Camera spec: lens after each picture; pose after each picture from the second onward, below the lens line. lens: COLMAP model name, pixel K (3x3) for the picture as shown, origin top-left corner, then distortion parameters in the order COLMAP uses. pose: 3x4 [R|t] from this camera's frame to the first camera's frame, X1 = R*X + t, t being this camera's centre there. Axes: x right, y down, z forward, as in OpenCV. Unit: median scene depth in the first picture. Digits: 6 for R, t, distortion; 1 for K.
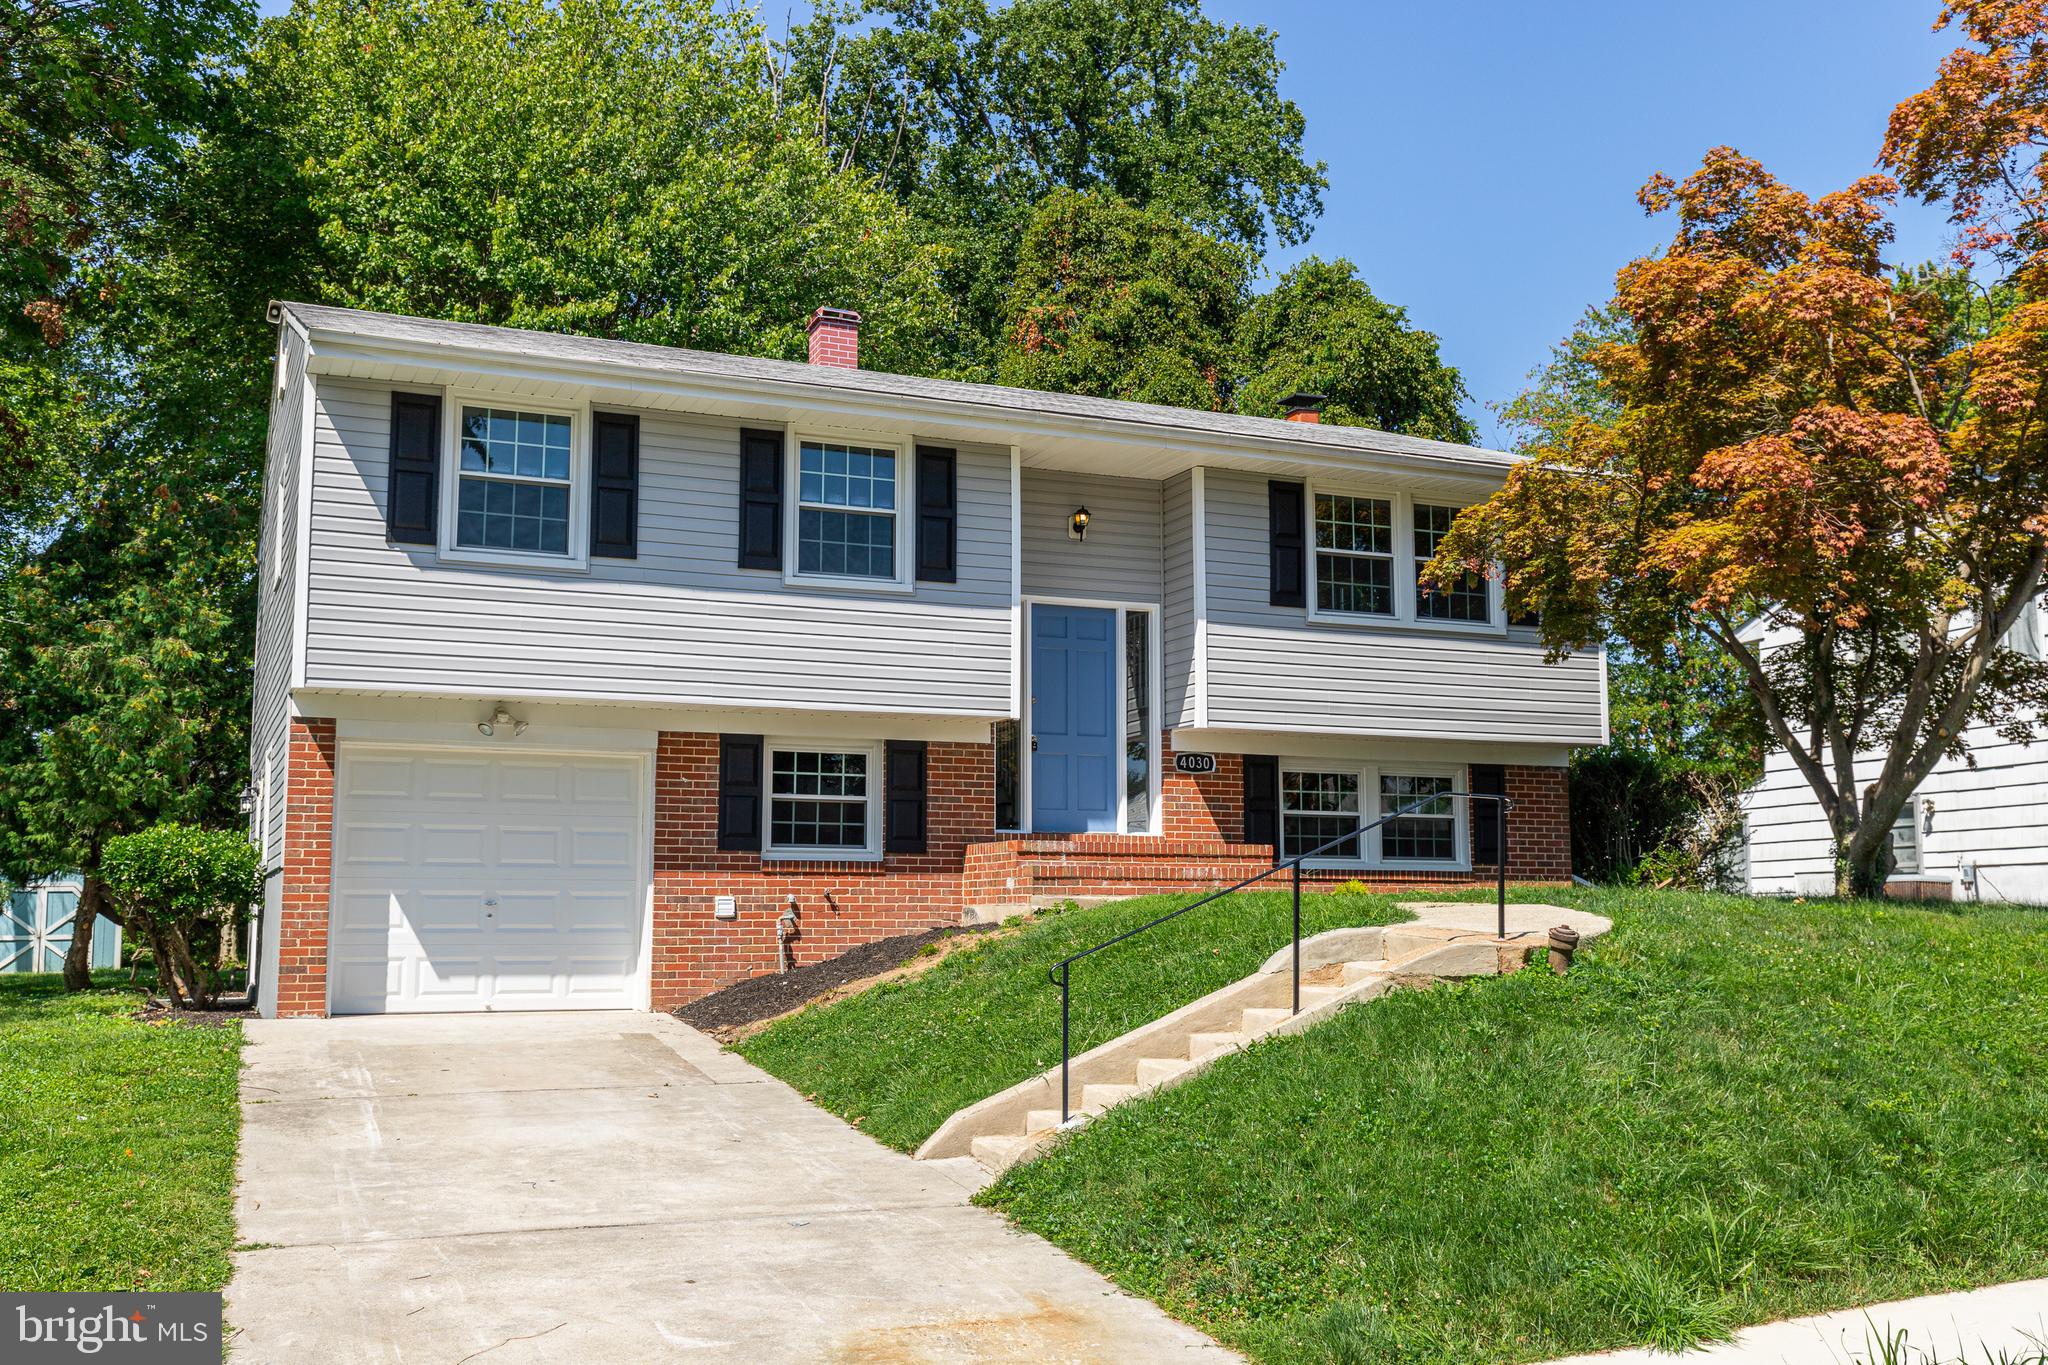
lens RADIAL K [[1962.4, 0, 1032.5], [0, 1962.4, 693.1], [0, 0, 1]] dist [0.005091, 0.005392]
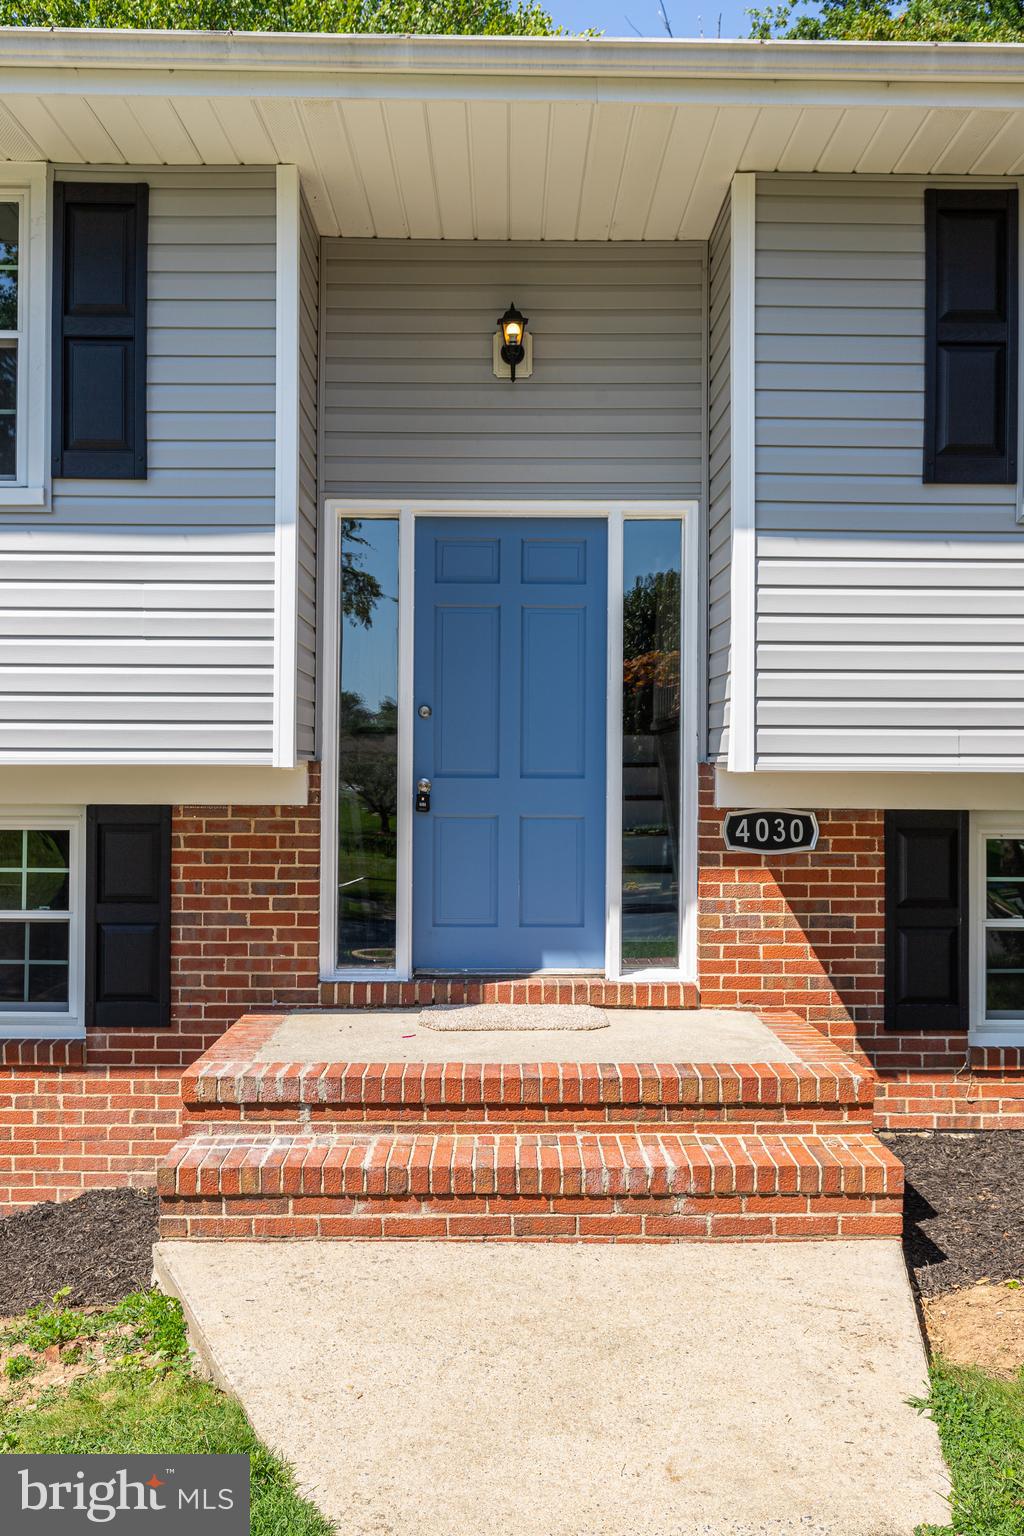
lens RADIAL K [[1278.7, 0, 512.0], [0, 1278.7, 768.0], [0, 0, 1]] dist [-0.001013, -0.003329]
pose [[0.922699, 0.004561, -0.385494, 0.160160], [0.040345, 0.993297, 0.108321, -0.017826], [0.383404, -0.115501, 0.916330, 0.762747]]
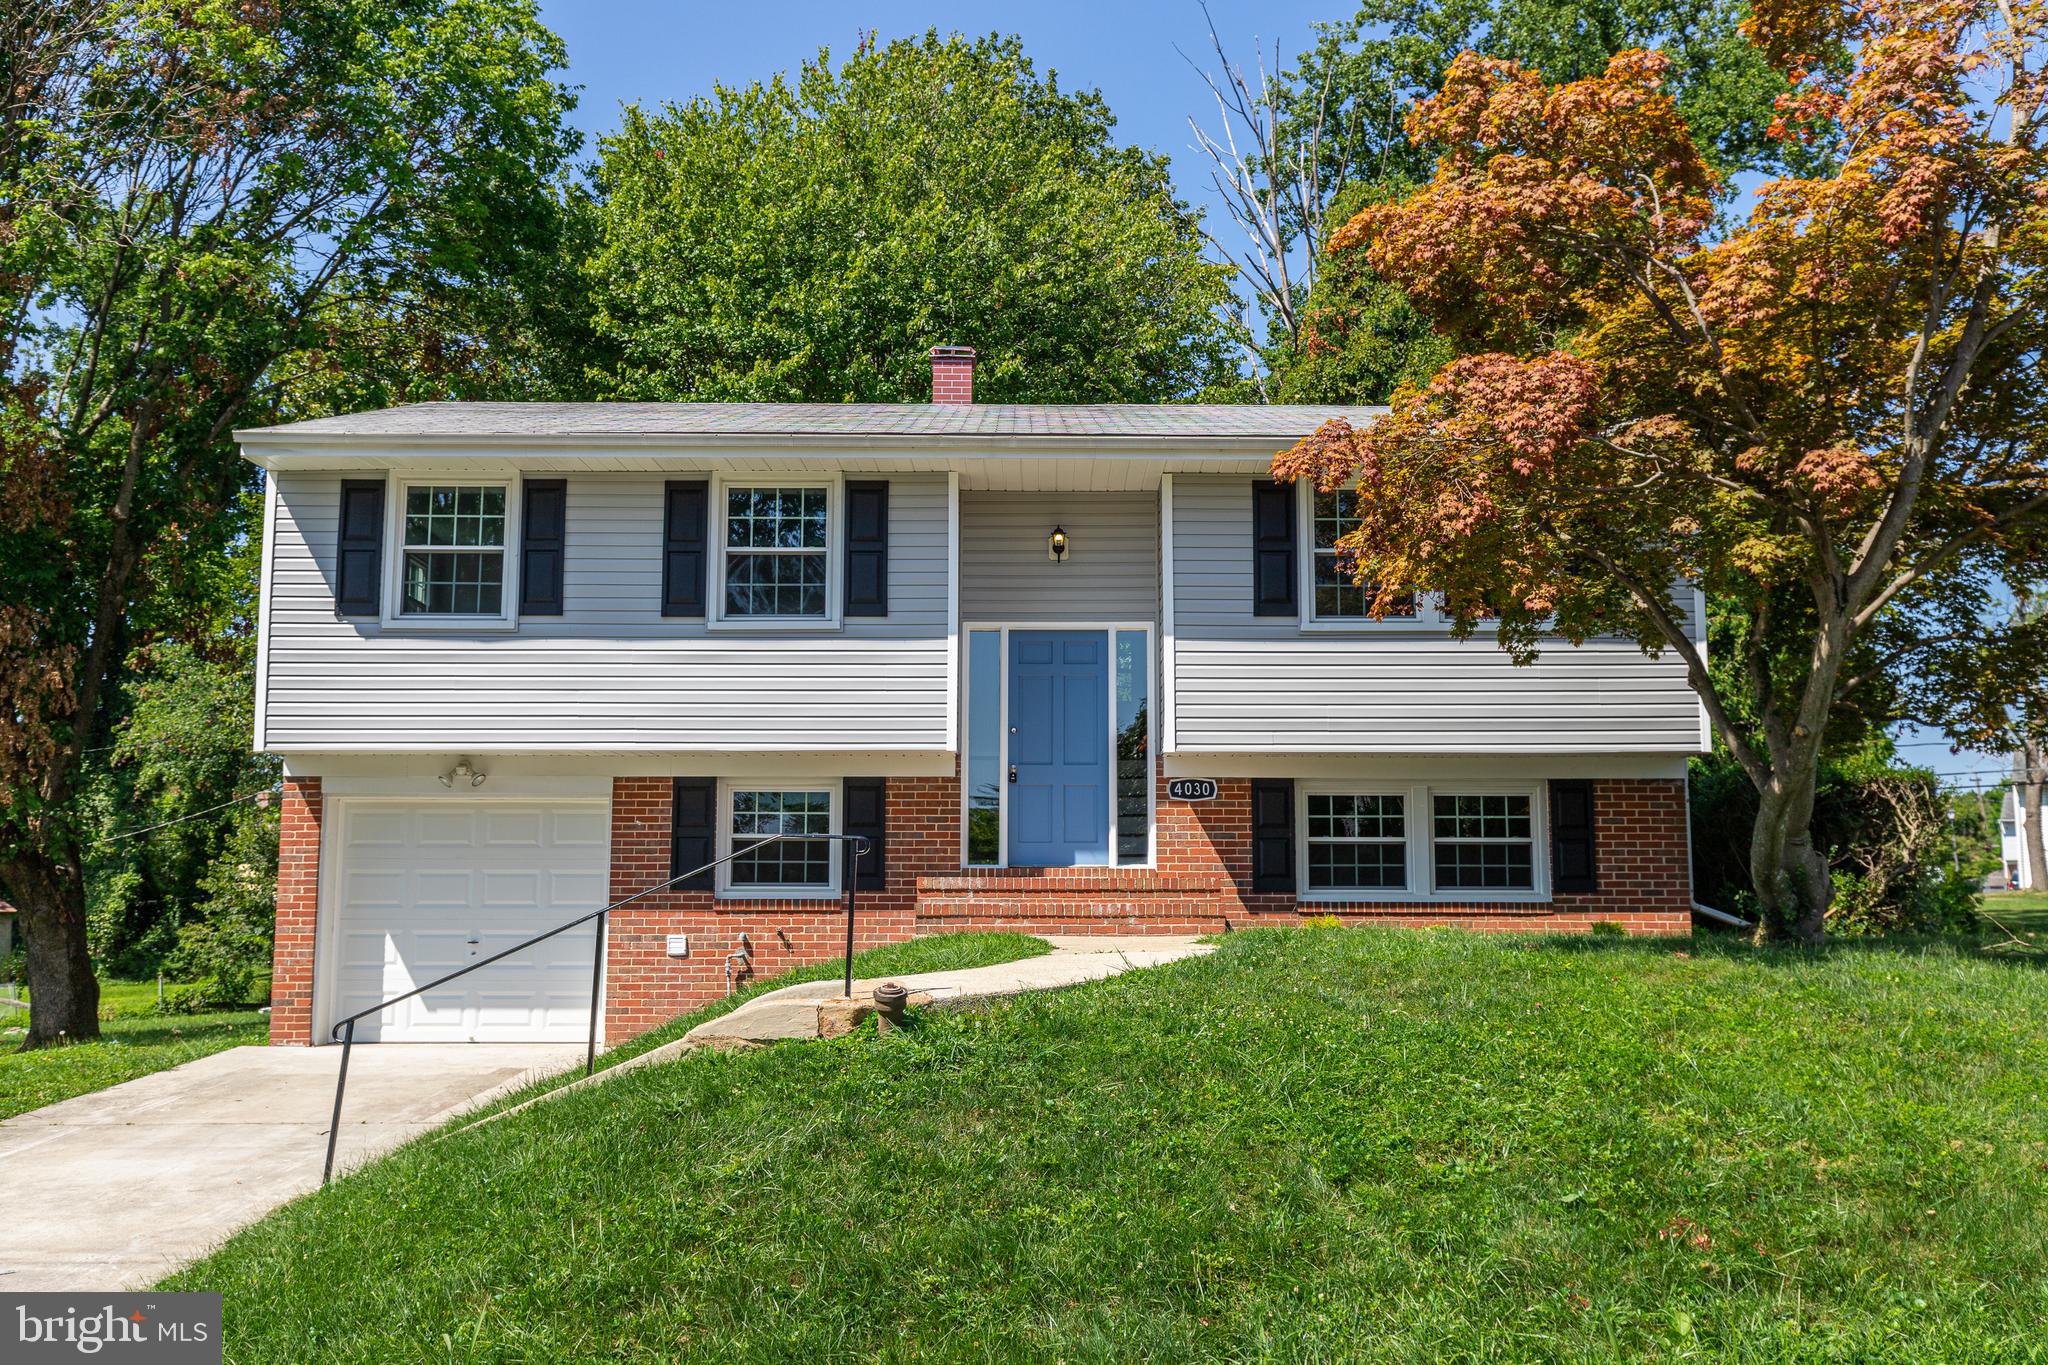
lens RADIAL K [[1908.8, 0, 1032.1], [0, 1908.8, 700.6], [0, 0, 1]] dist [0.006131, 0.011823]
pose [[0.919726, -0.047811, -0.389639, 0.407133], [0.045142, 0.998852, -0.016008, 0.004973], [0.389957, -0.002867, 0.920828, 0.147351]]
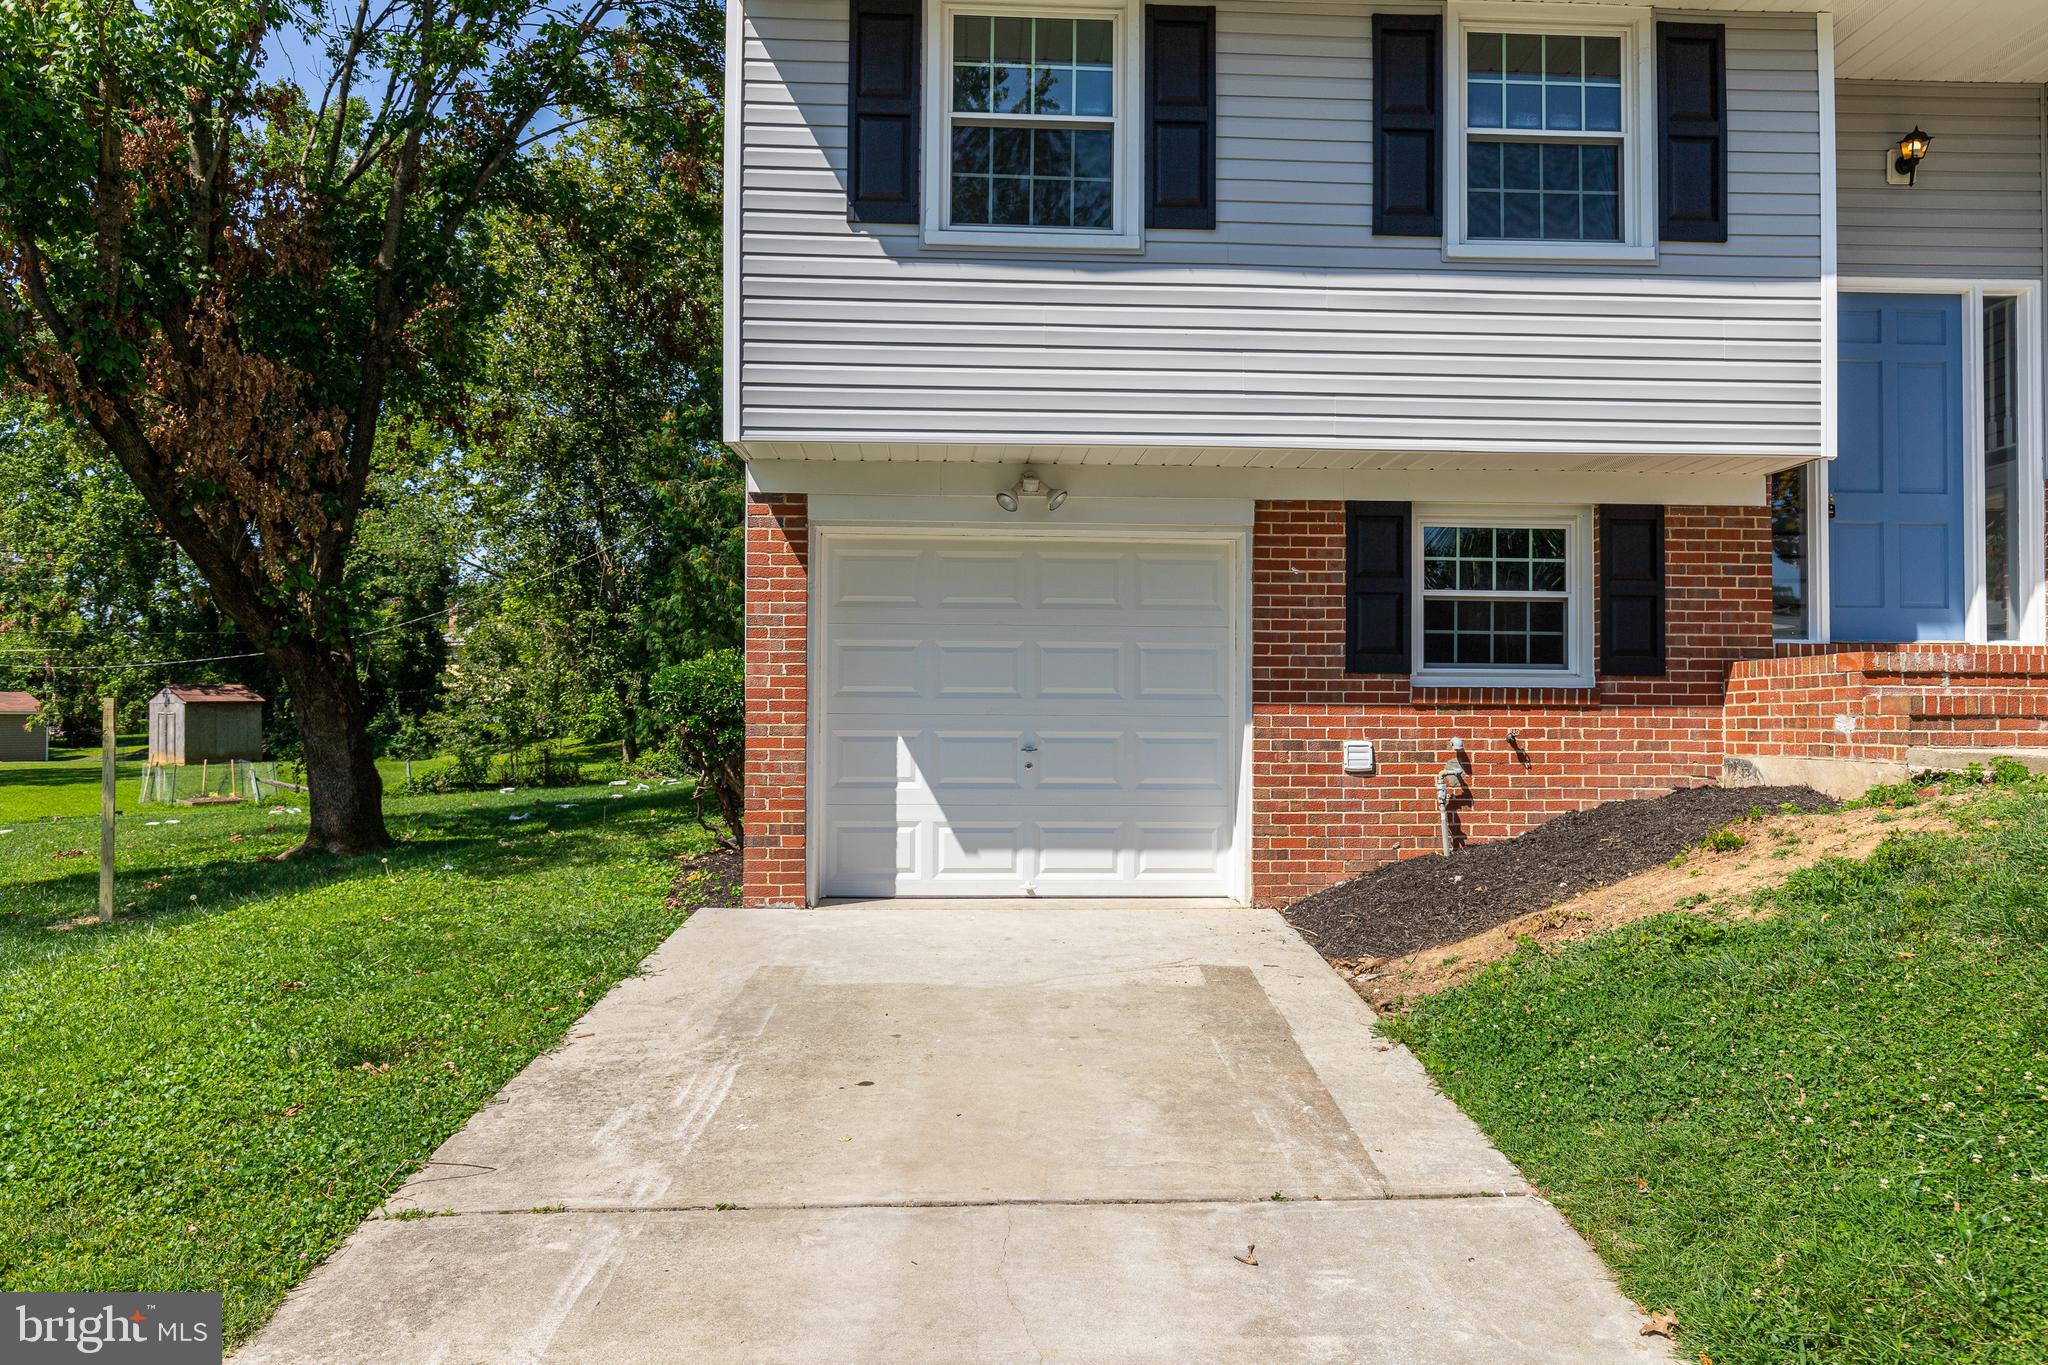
lens RADIAL K [[1340.3, 0, 1036.1], [0, 1340.3, 695.4], [0, 0, 1]] dist [0.001242, -0.002551]
pose [[0.935711, -0.002341, -0.352758, -0.095922], [0.035681, 0.995478, 0.088040, 0.042513], [0.350957, -0.094967, 0.931563, 0.523421]]
